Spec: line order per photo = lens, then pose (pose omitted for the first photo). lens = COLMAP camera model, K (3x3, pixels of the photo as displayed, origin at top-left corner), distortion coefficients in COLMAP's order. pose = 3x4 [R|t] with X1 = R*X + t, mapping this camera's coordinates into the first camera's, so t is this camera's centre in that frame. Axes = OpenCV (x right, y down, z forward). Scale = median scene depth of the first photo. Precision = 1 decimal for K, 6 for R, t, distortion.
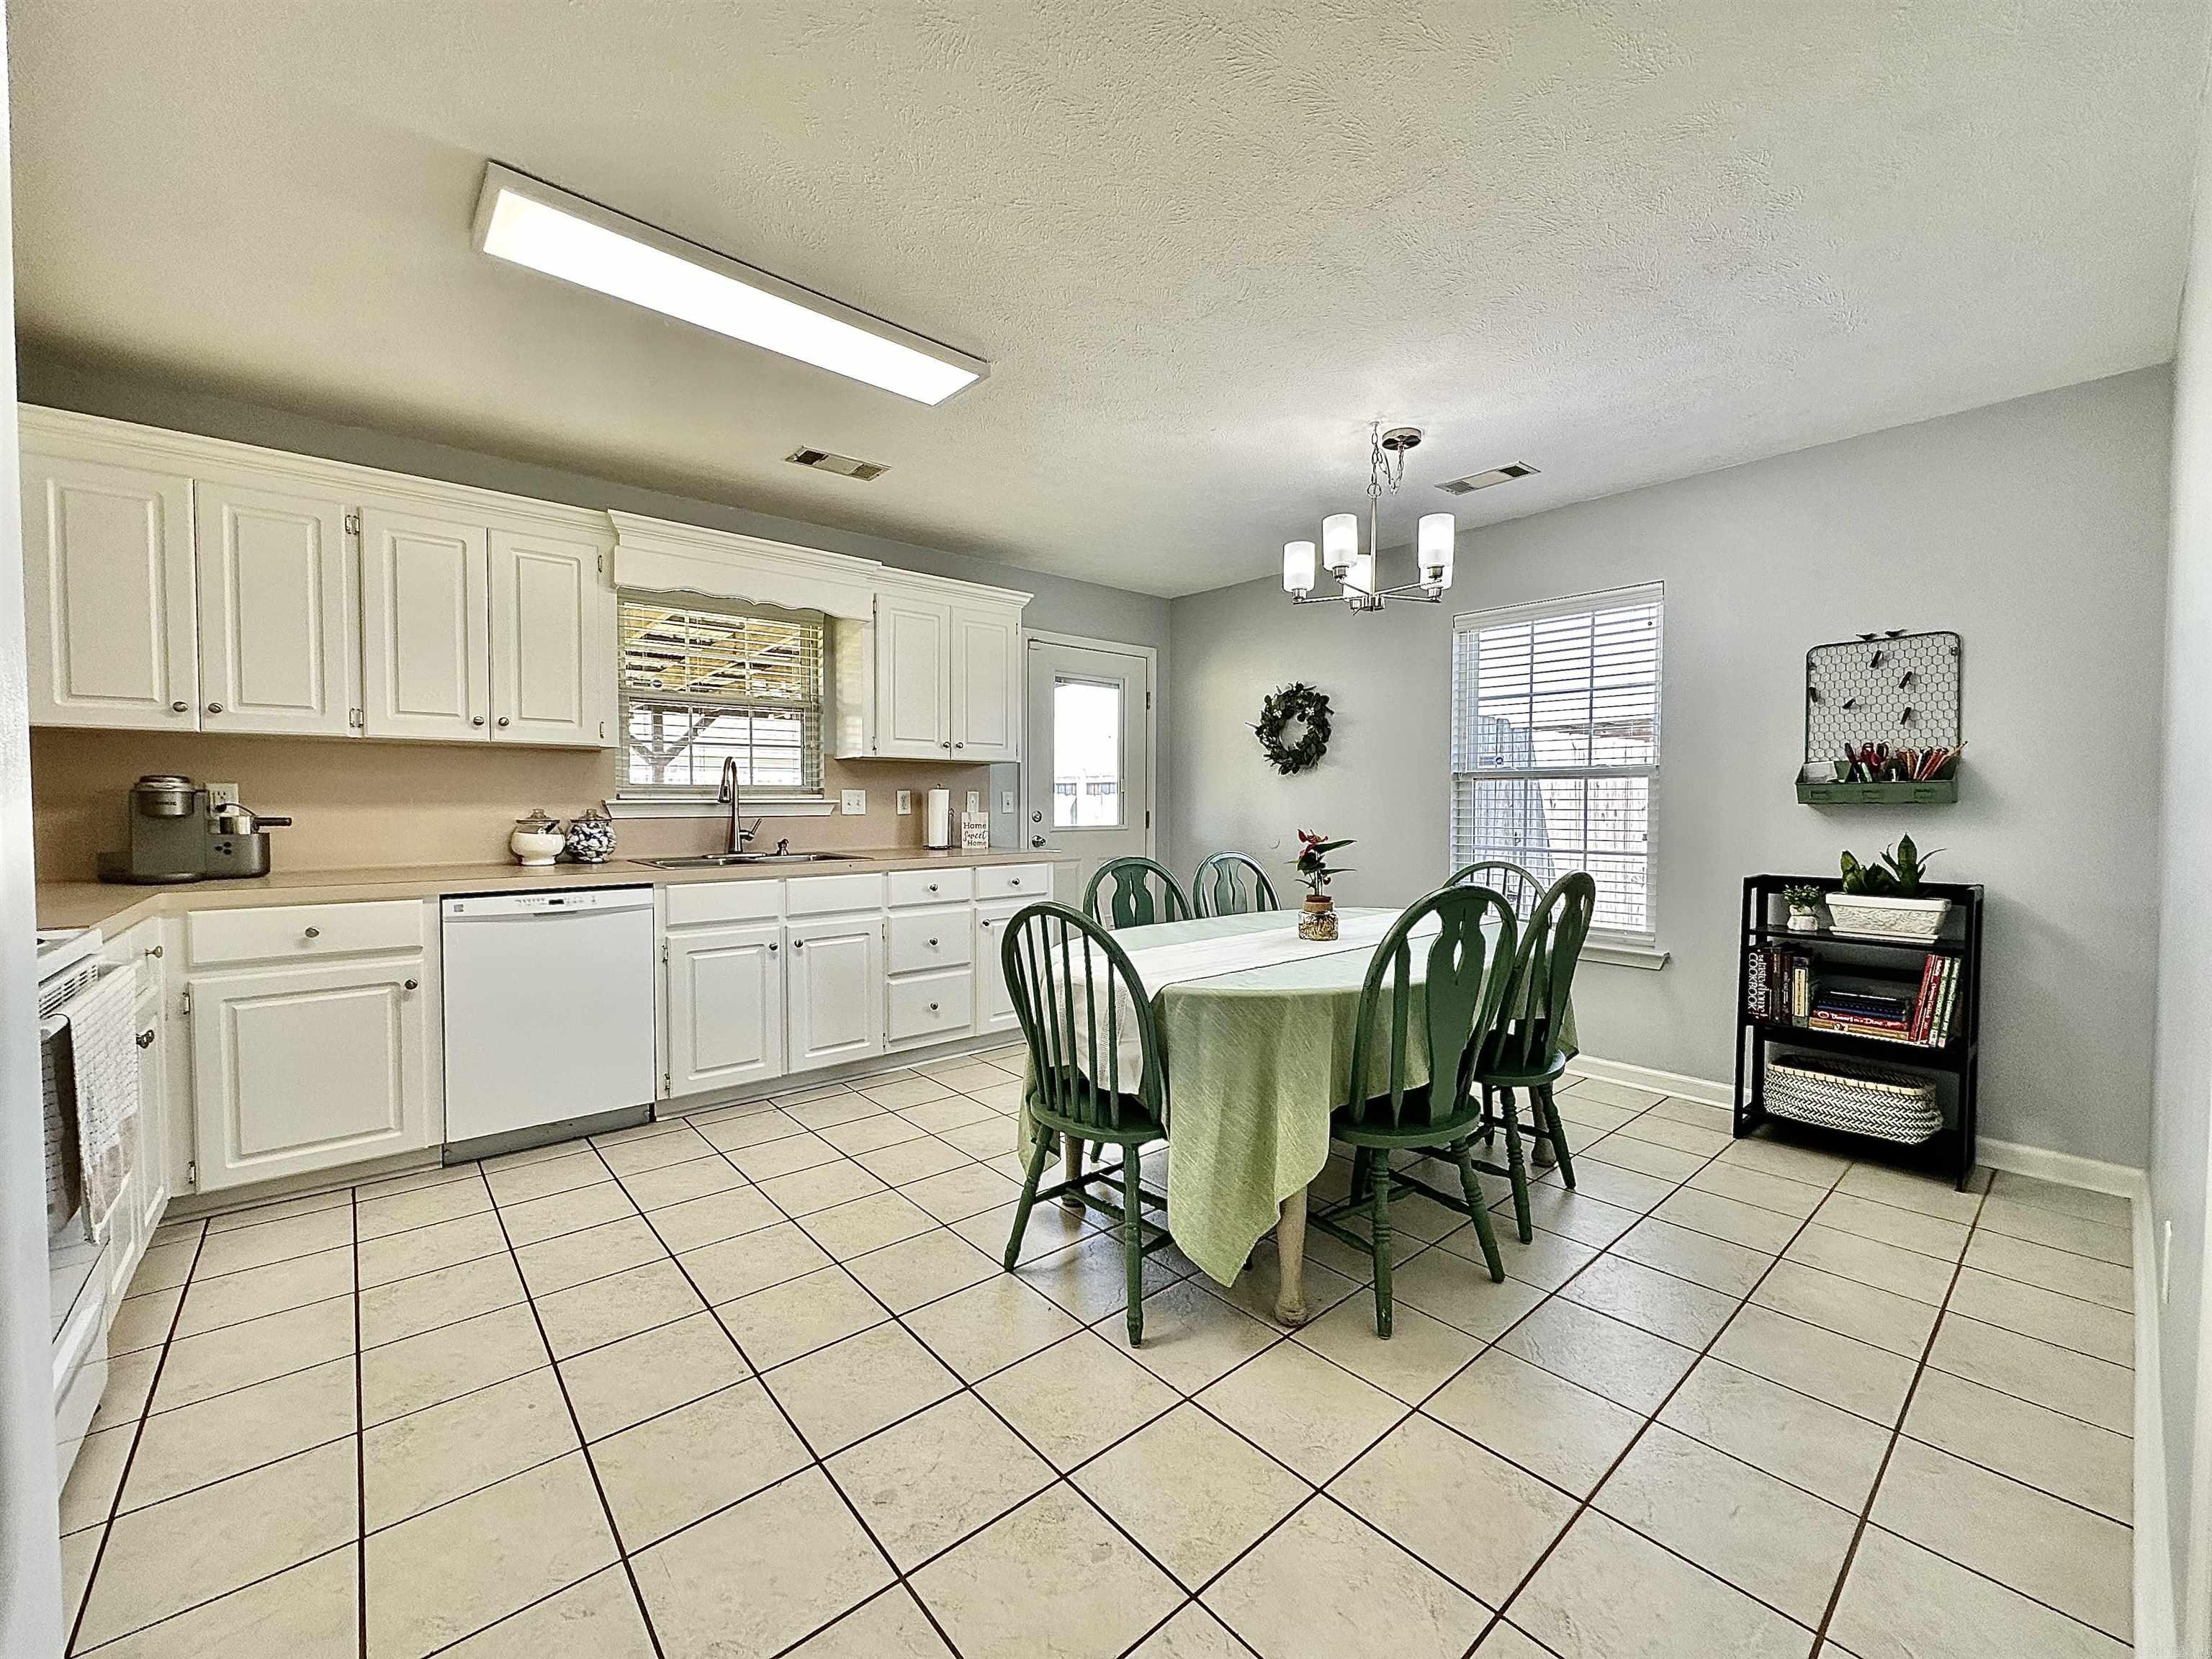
lens RADIAL K [[883.1, 0, 1087.4], [0, 883.1, 829.5], [0, 0, 1]] dist [-0.002041, 0.000085]
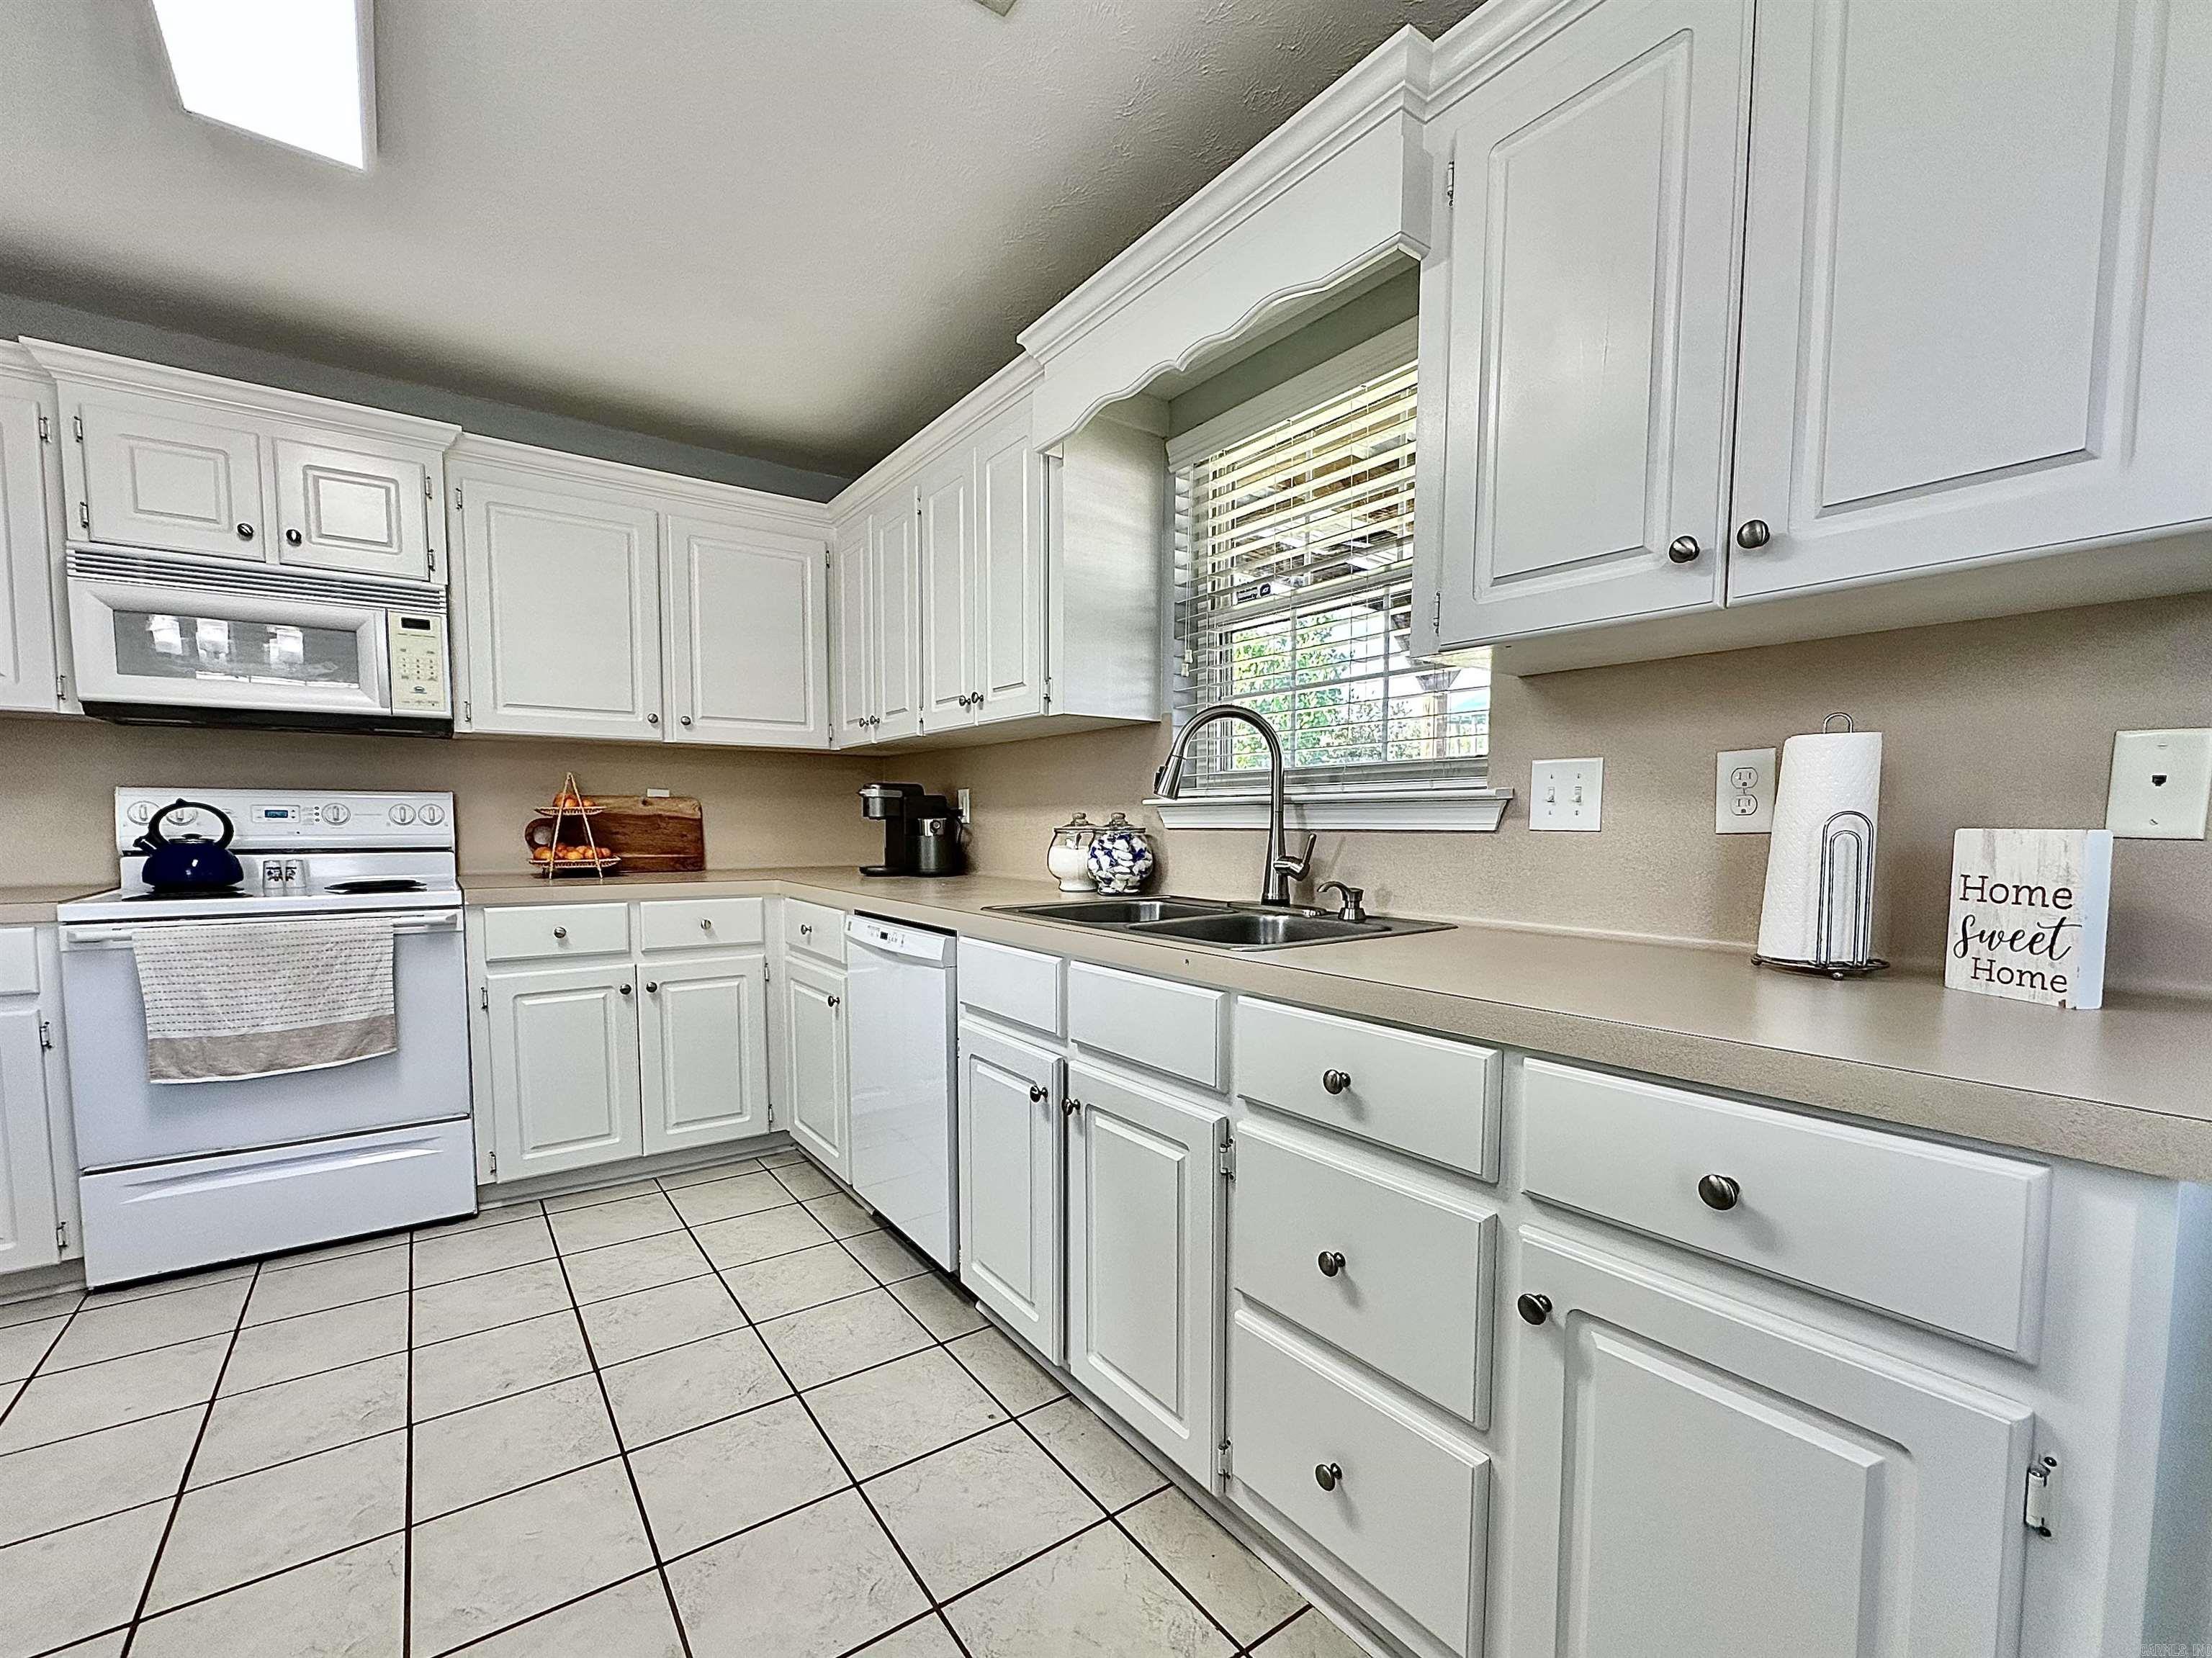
lens RADIAL K [[954.8, 0, 1113.3], [0, 954.8, 890.9], [0, 0, 1]] dist [-0.002156, -0.000052]
pose [[-0.079605, 0.074465, -0.994041, 0.130105], [-0.043610, 0.995991, 0.078104, -0.014534], [0.995872, 0.049567, -0.076038, 0.904635]]
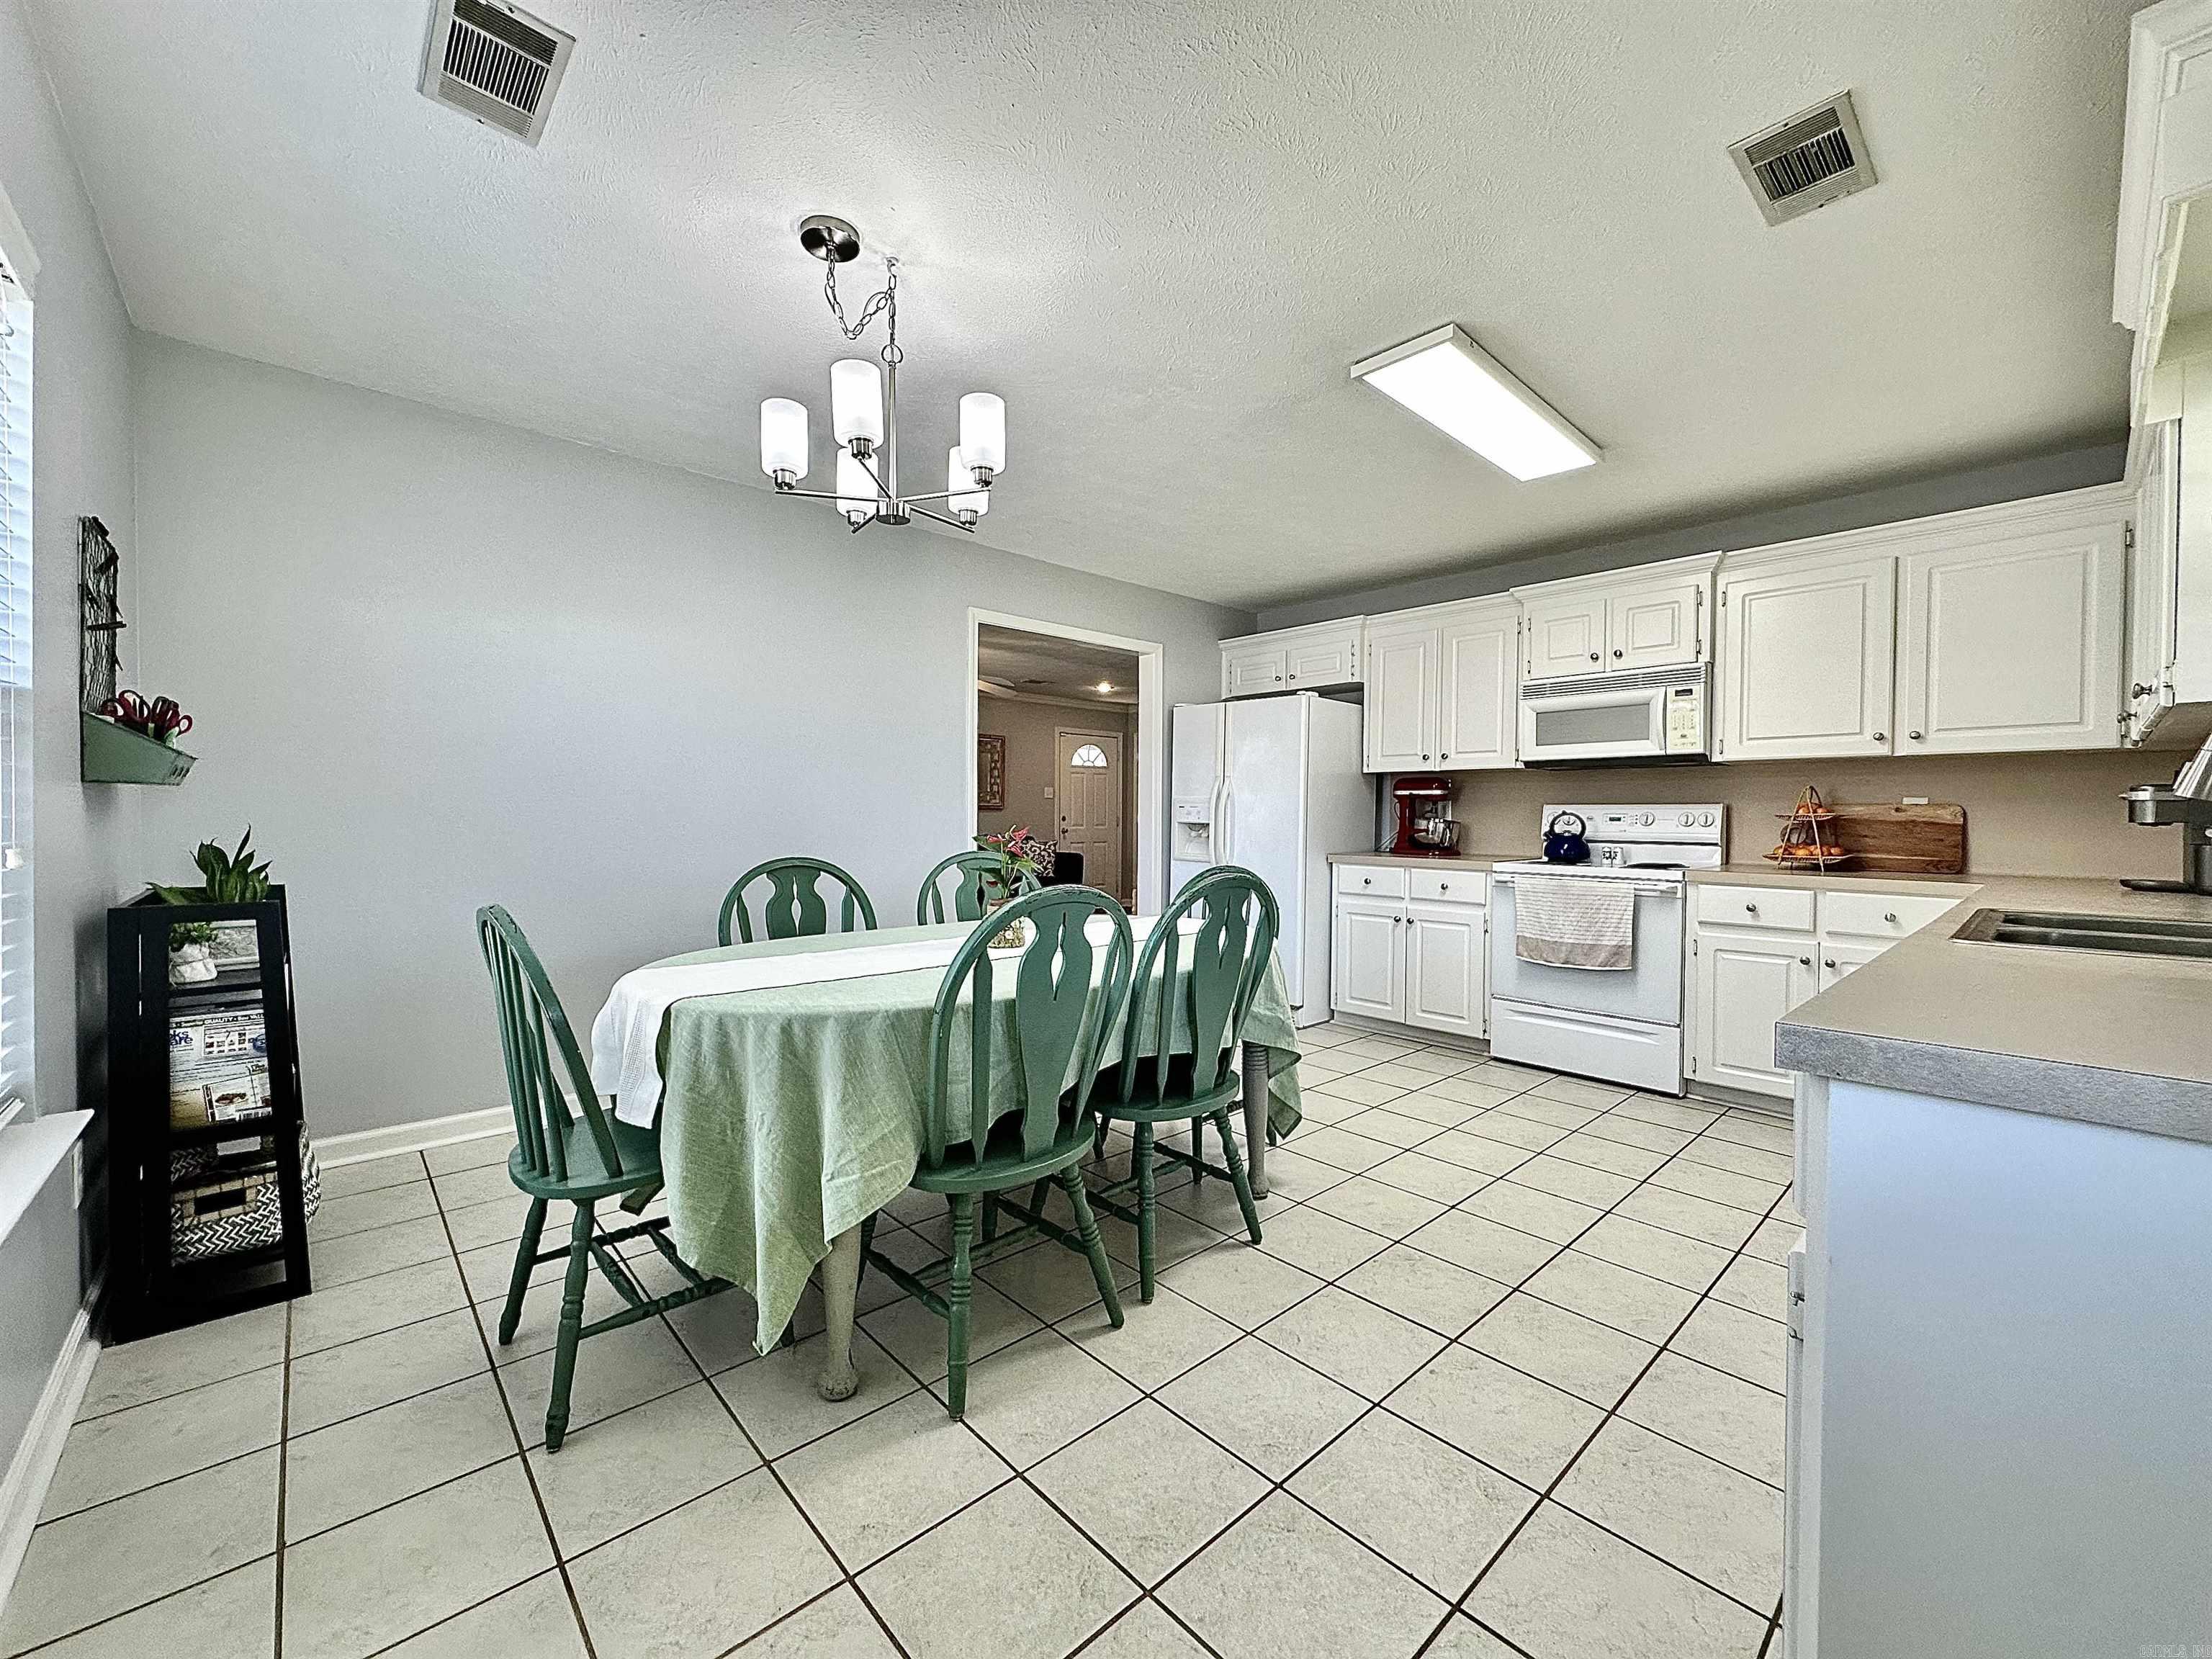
lens RADIAL K [[883.1, 0, 1085.9], [0, 883.1, 825.1], [0, 0, 1]] dist [-0.002041, 0.000085]
pose [[-0.999809, -0.007024, -0.018212, 0.134718], [-0.007932, 0.998705, 0.050253, -0.030198], [0.017835, 0.050388, -0.998570, 1.281974]]
